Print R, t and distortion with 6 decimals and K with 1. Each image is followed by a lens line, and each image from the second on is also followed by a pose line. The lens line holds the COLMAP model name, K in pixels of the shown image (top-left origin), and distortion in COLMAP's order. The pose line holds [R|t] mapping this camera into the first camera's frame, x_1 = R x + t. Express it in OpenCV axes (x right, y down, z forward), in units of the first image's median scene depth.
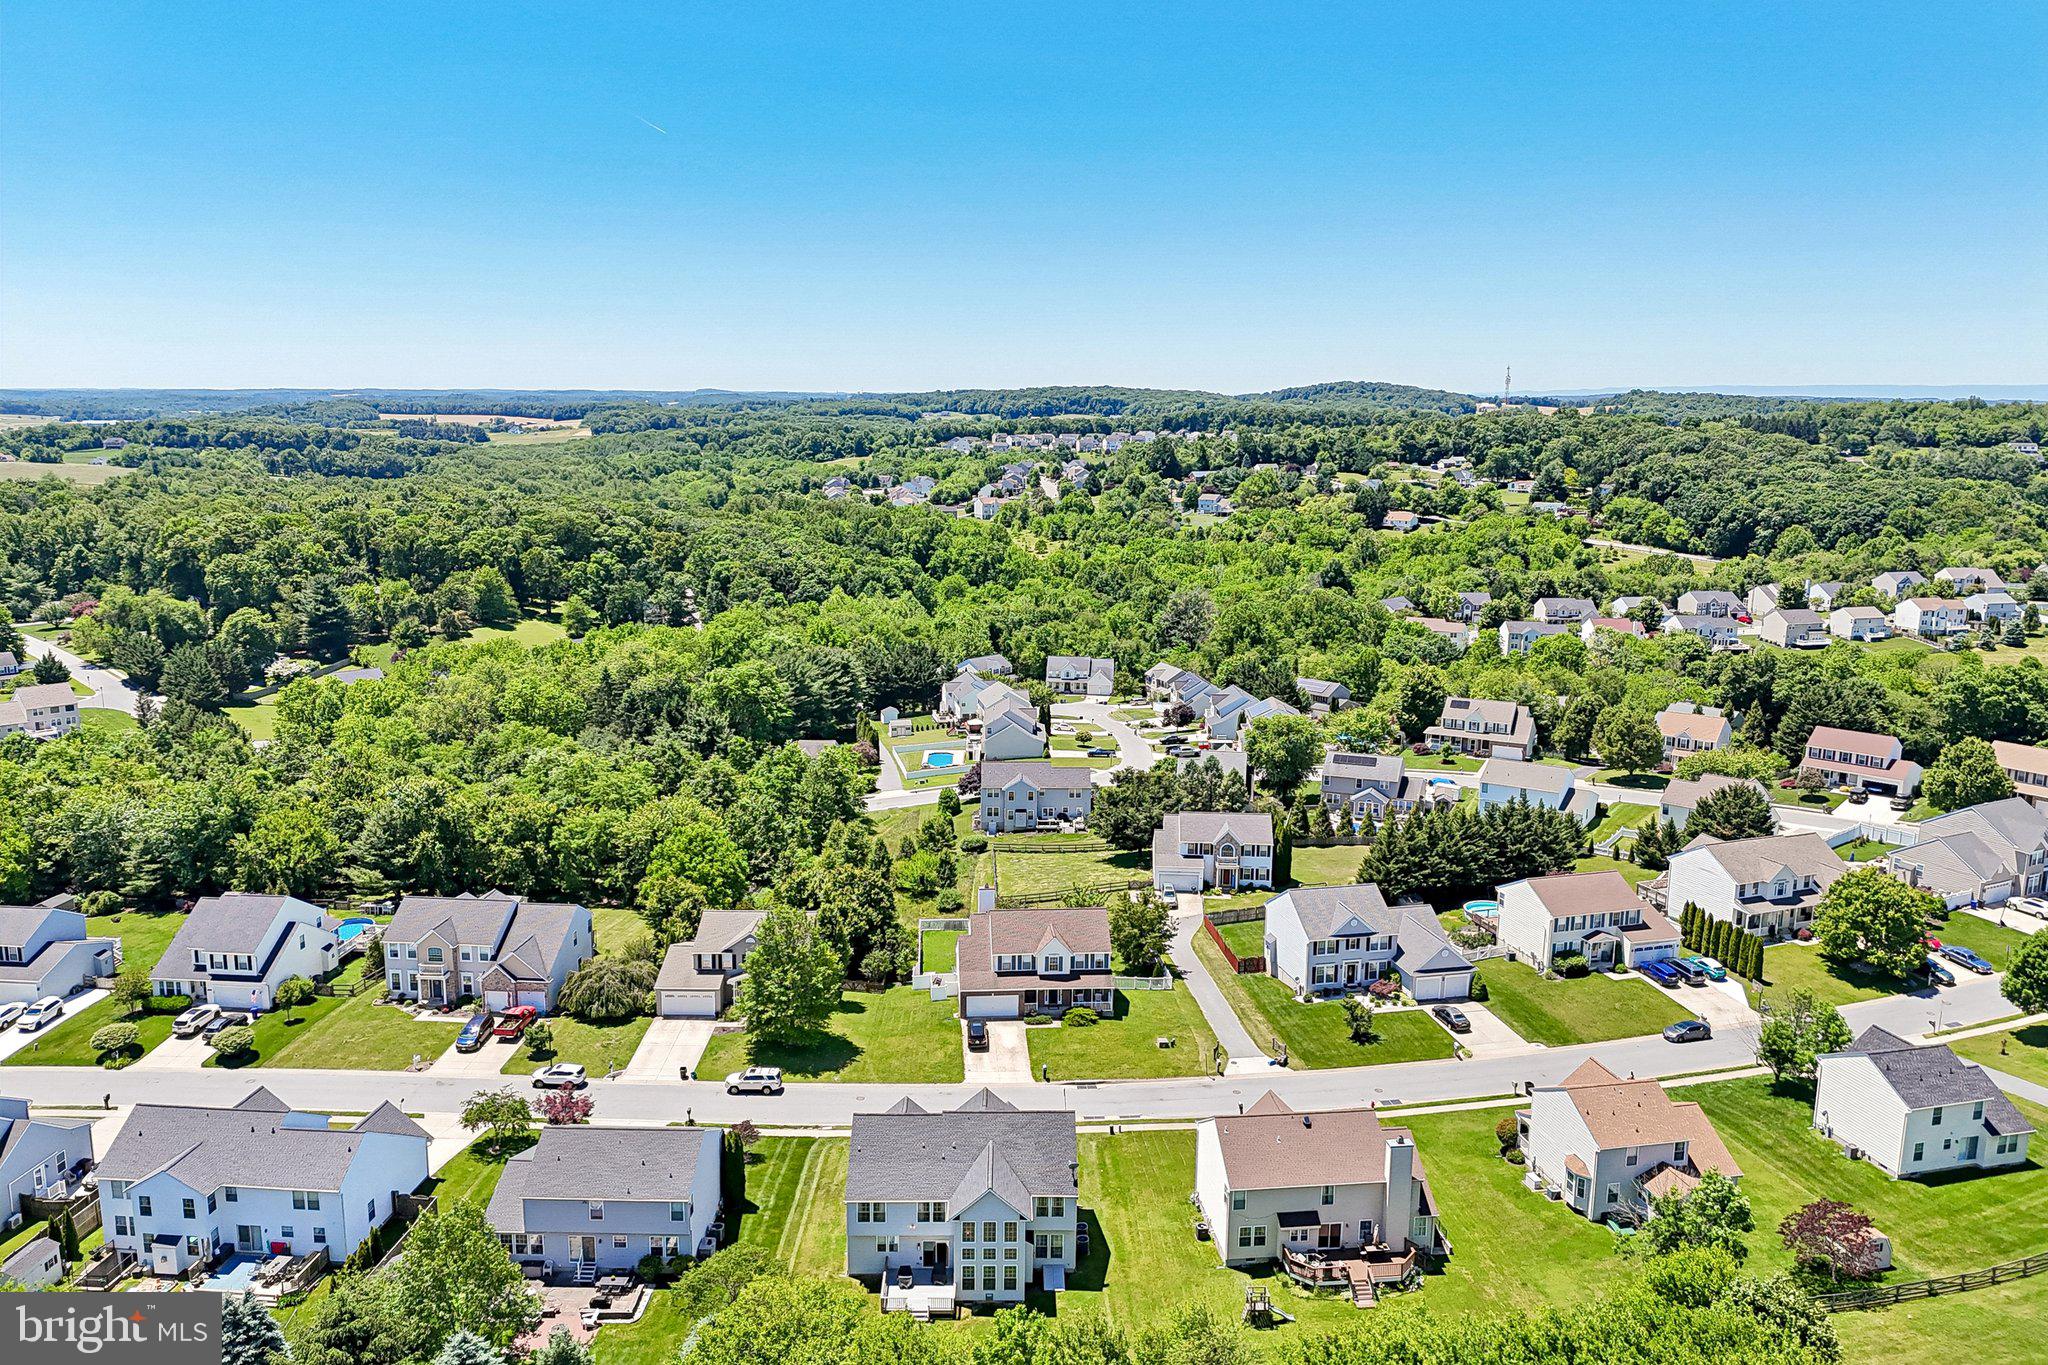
lens RADIAL K [[1504.8, 0, 1009.4], [0, 1504.8, 715.3], [0, 0, 1]] dist [0.114410, -0.129526]
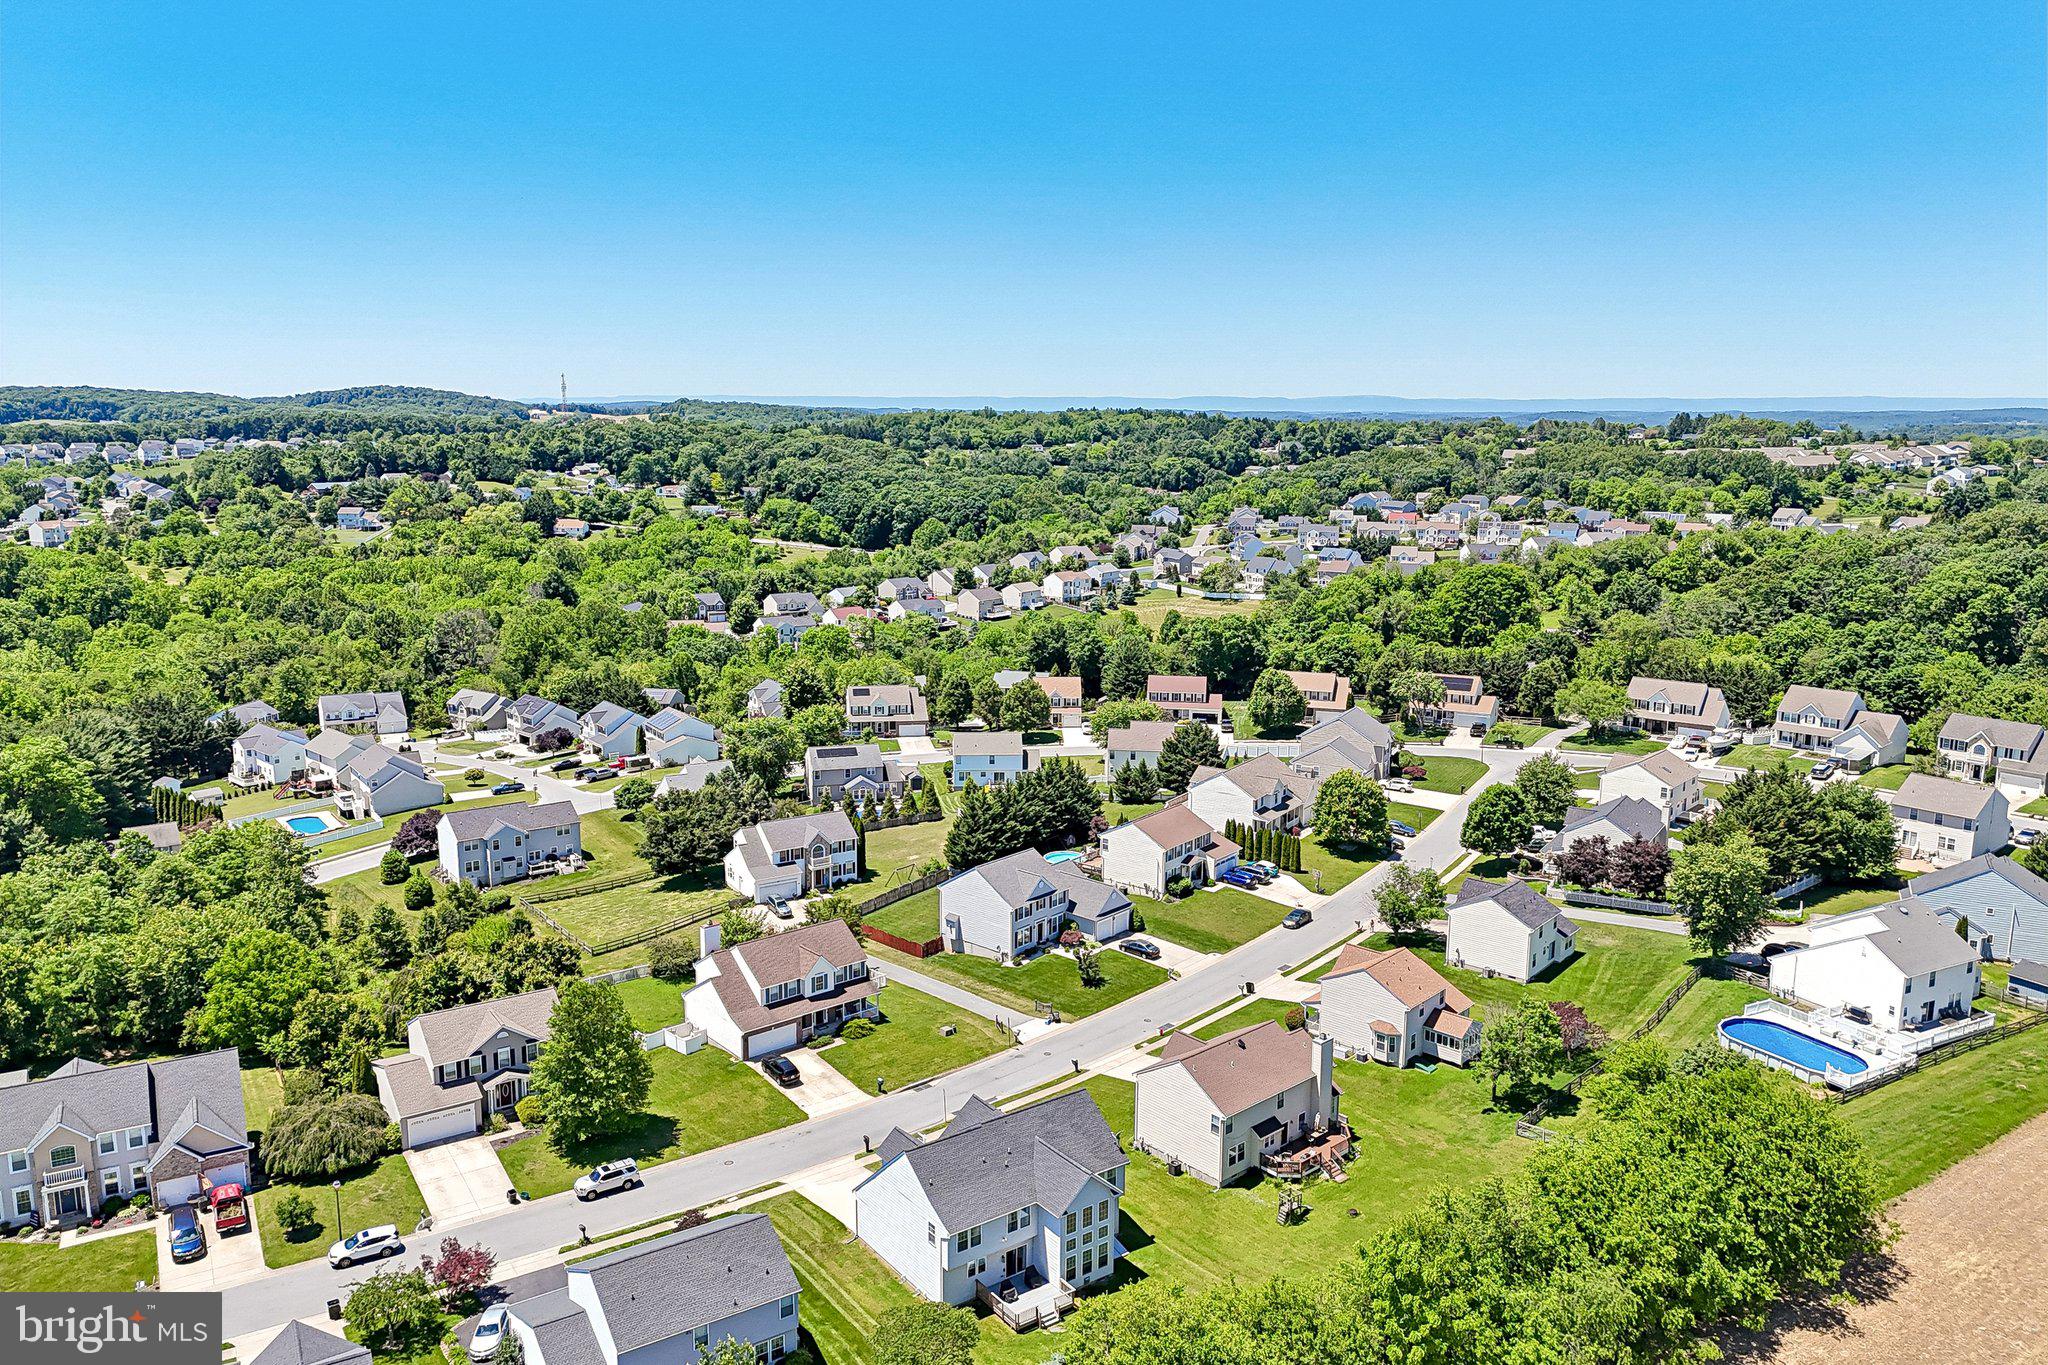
lens RADIAL K [[1504.8, 0, 1009.4], [0, 1504.8, 715.3], [0, 0, 1]] dist [0.114410, -0.129526]
pose [[0.816784, -0.119880, 0.564352, -0.310856], [0.122380, 0.991915, 0.033583, -0.019042], [-0.563815, 0.041636, 0.824851, 0.089224]]
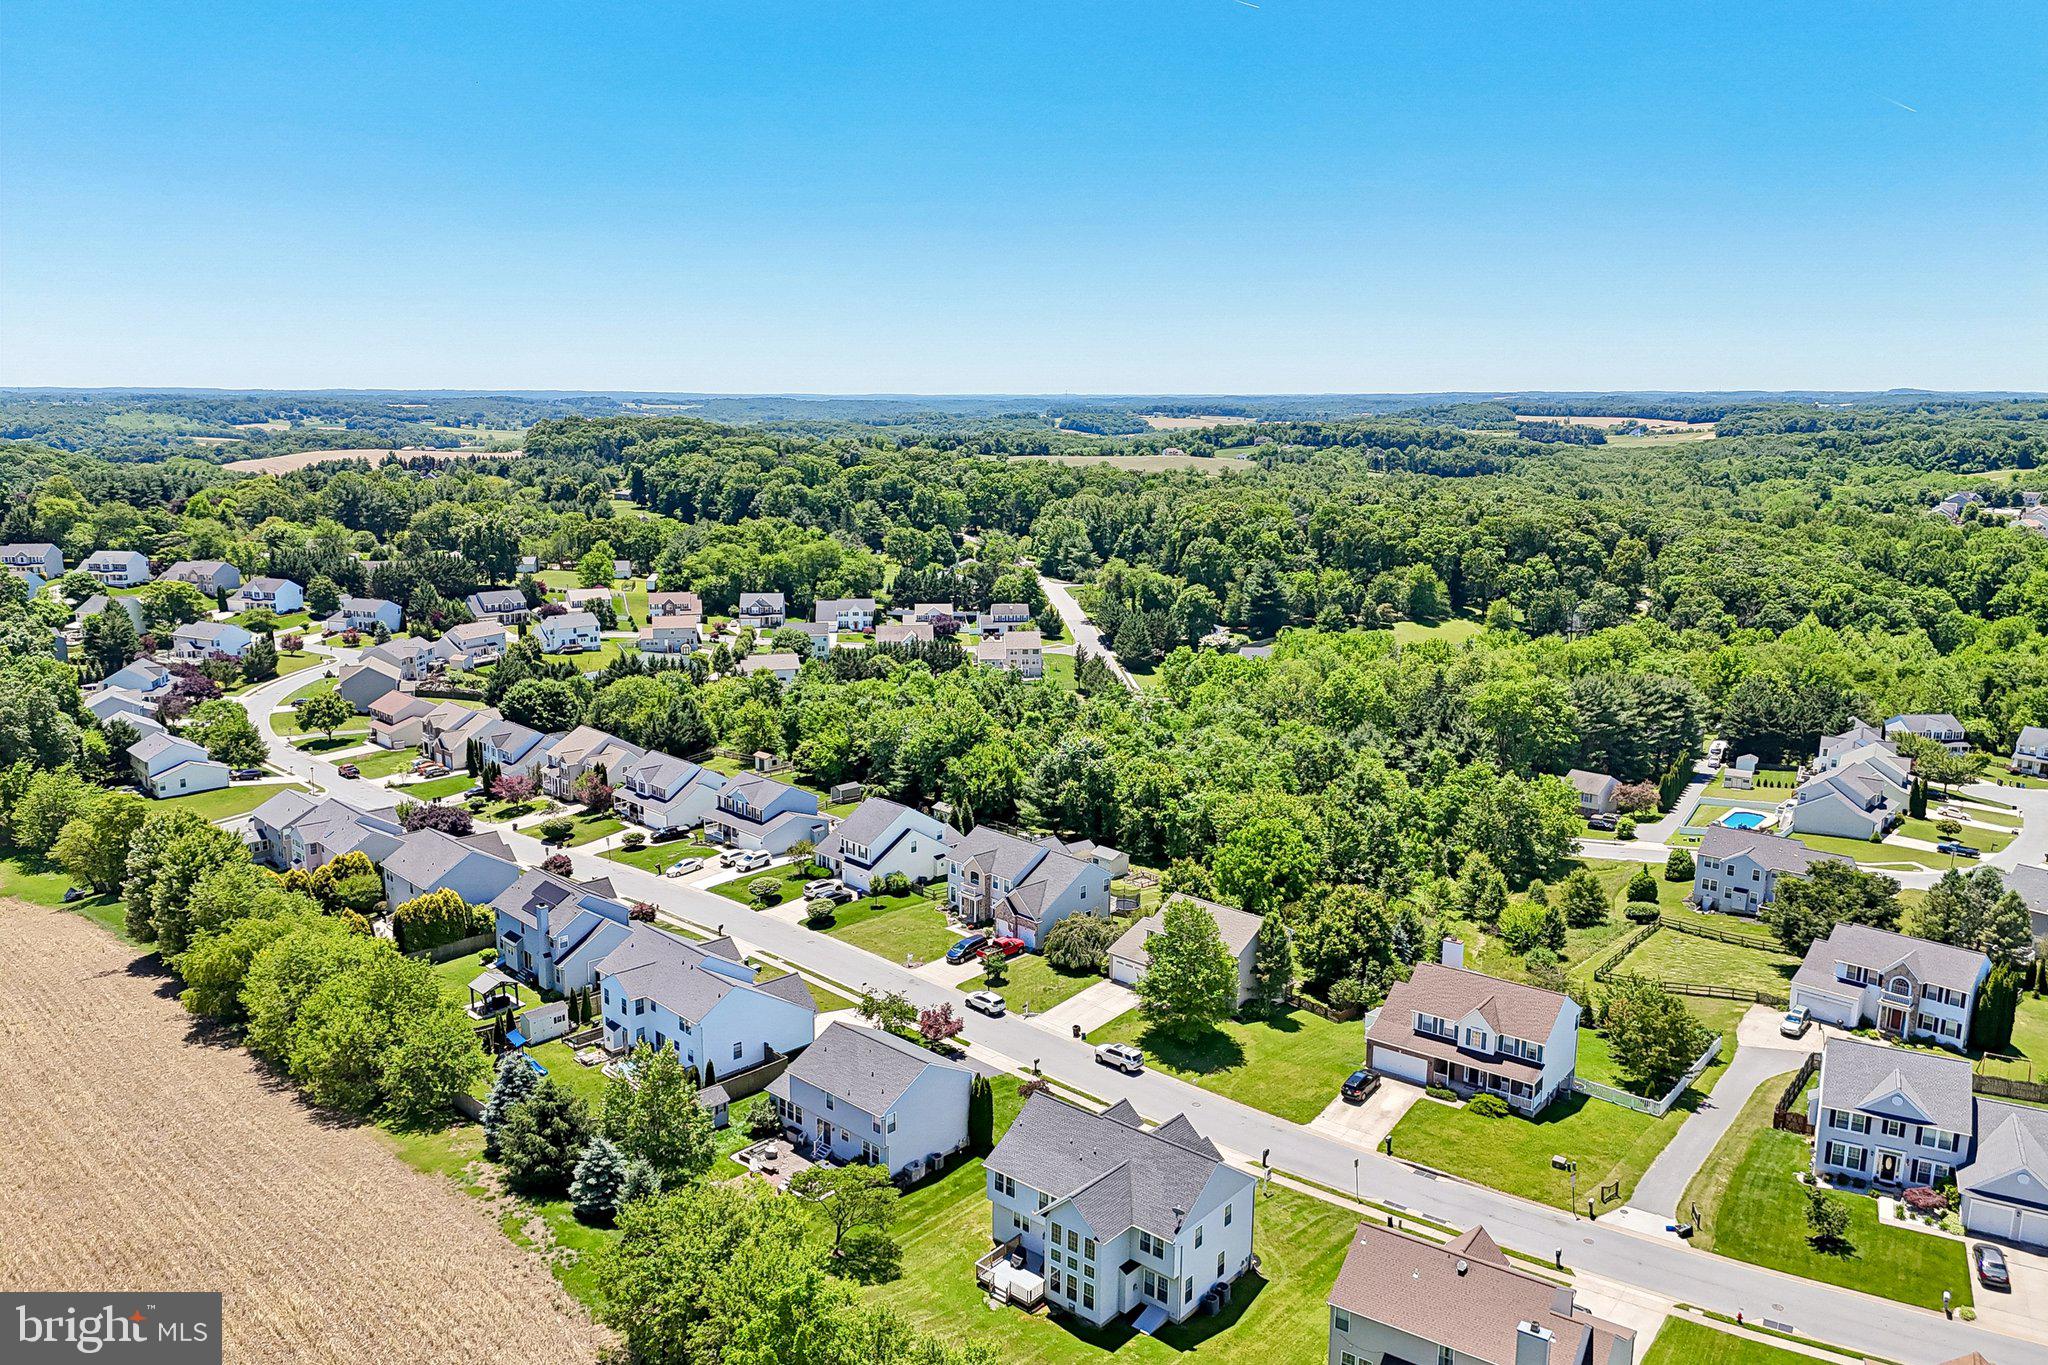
lens RADIAL K [[1509.8, 0, 1029.0], [0, 1509.8, 689.4], [0, 0, 1]] dist [0.108352, -0.110502]
pose [[0.760563, 0.129608, -0.636196, 0.288243], [-0.141206, 0.989438, 0.032763, -0.022848], [0.633723, 0.064916, 0.770831, 0.101257]]
